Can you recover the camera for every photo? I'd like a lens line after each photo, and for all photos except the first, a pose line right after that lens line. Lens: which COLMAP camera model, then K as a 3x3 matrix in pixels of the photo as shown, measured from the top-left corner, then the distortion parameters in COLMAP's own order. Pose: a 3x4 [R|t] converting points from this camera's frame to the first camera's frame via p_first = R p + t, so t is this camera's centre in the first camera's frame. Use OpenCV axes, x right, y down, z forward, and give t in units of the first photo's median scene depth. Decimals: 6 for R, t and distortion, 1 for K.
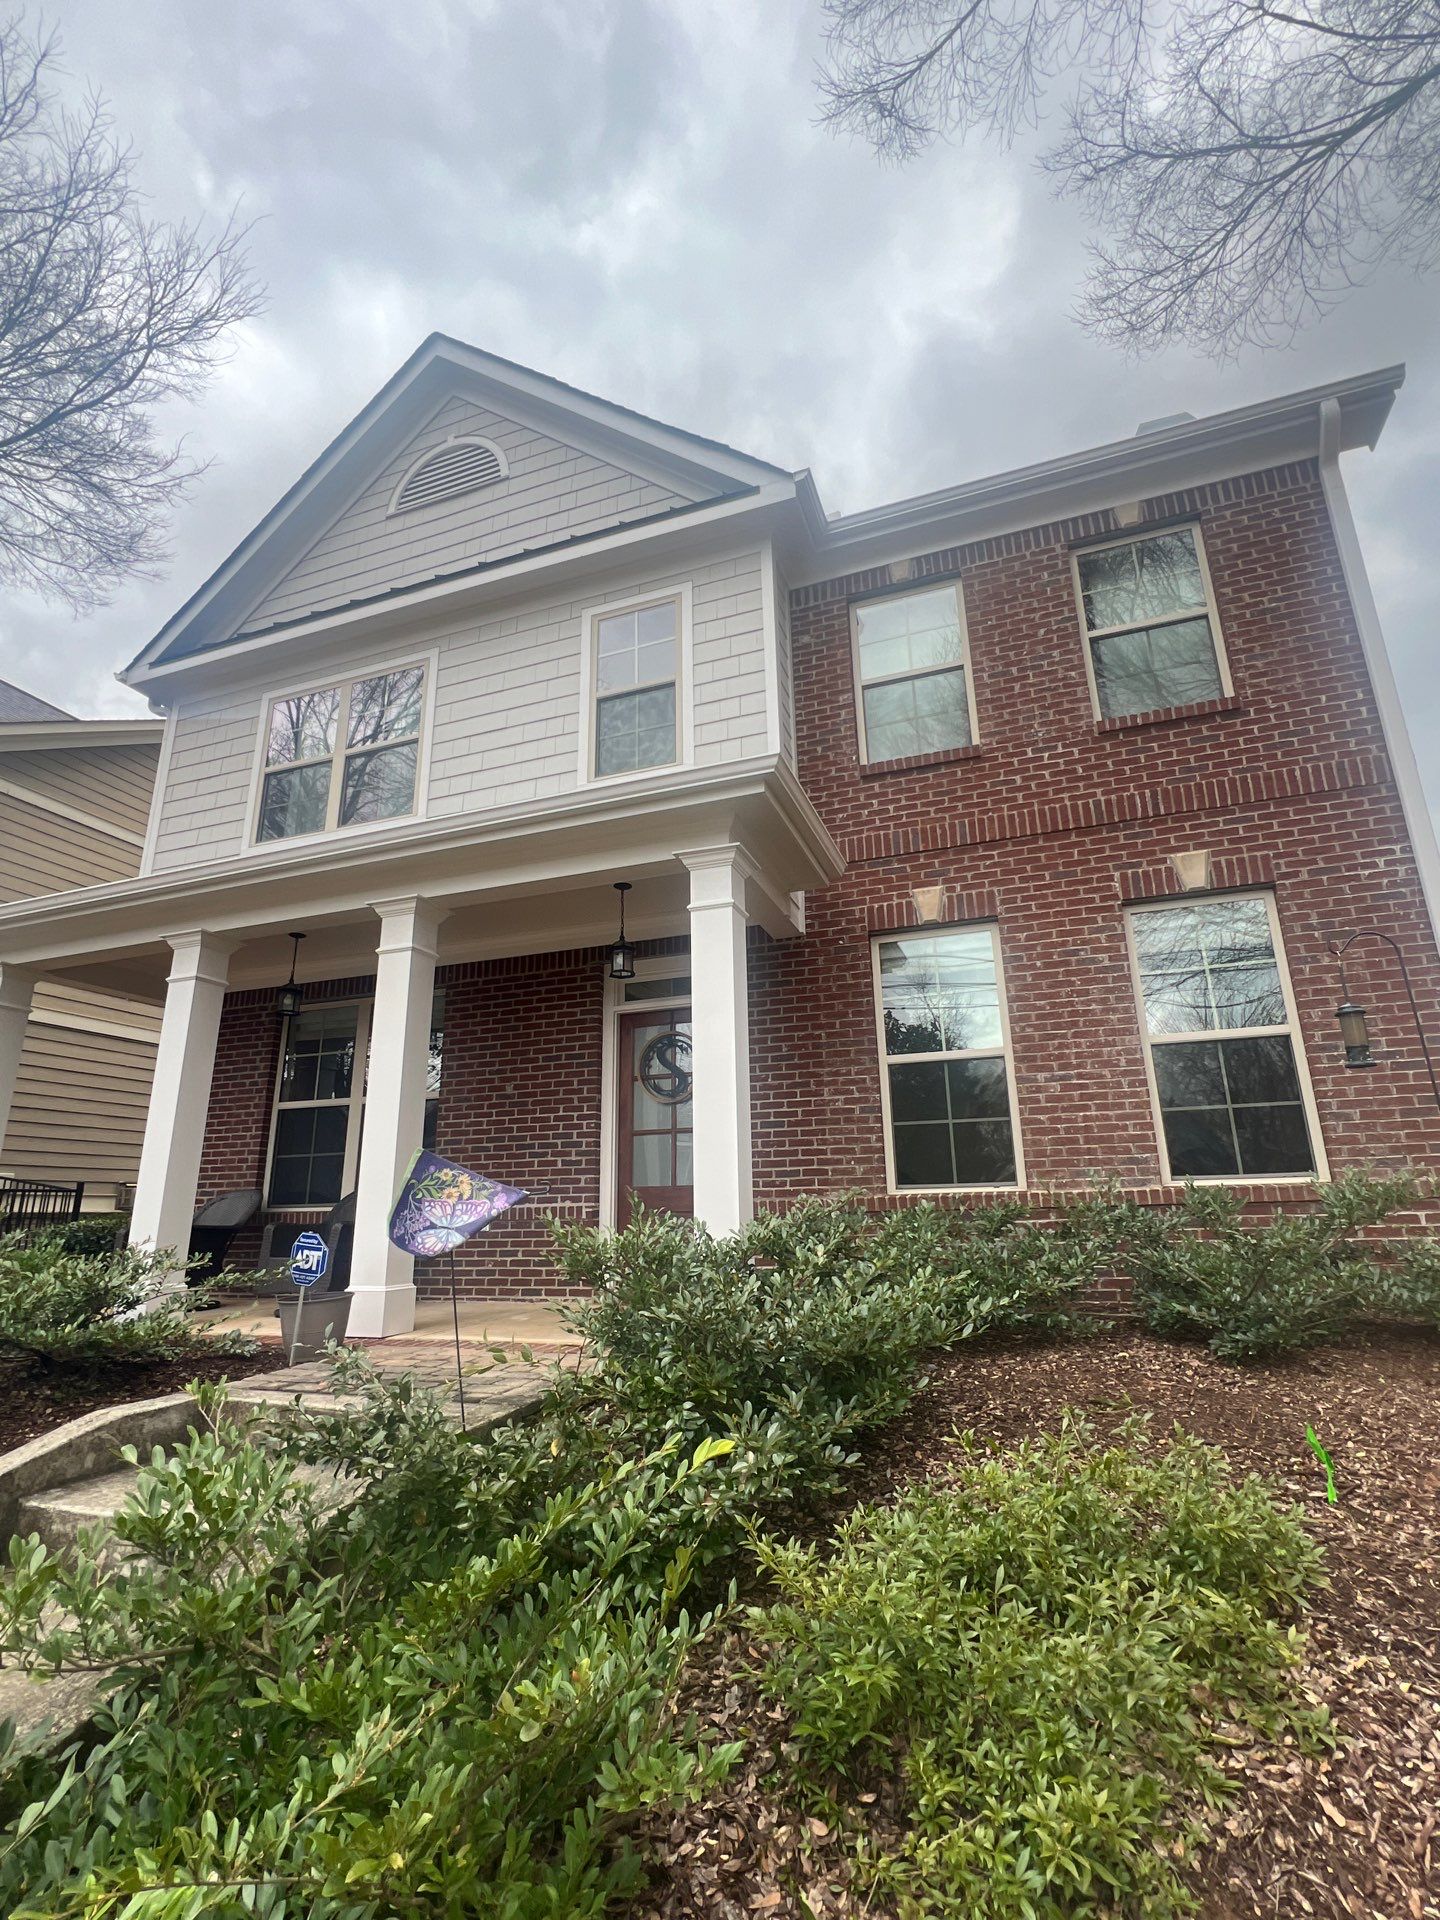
lens RADIAL K [[880.2, 0, 720.3], [0, 880.2, 963.4], [0, 0, 1]] dist [-0.001842, 0.000017]
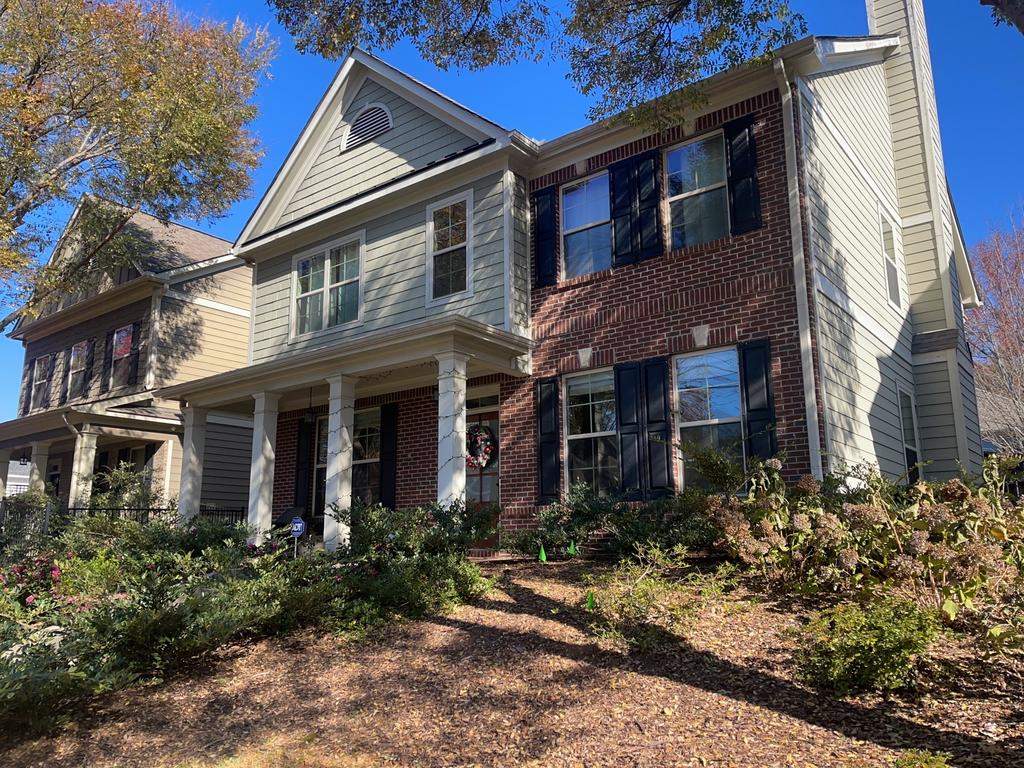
lens RADIAL K [[776.7, 0, 511.5], [0, 776.7, 383.6], [0, 0, 1]] dist [0.040478, -0.044859]
pose [[0.951152, -0.053374, -0.304075, 0.615934], [0.074194, 0.995595, 0.057324, -0.121938], [0.299676, -0.077085, 0.950922, -0.696101]]
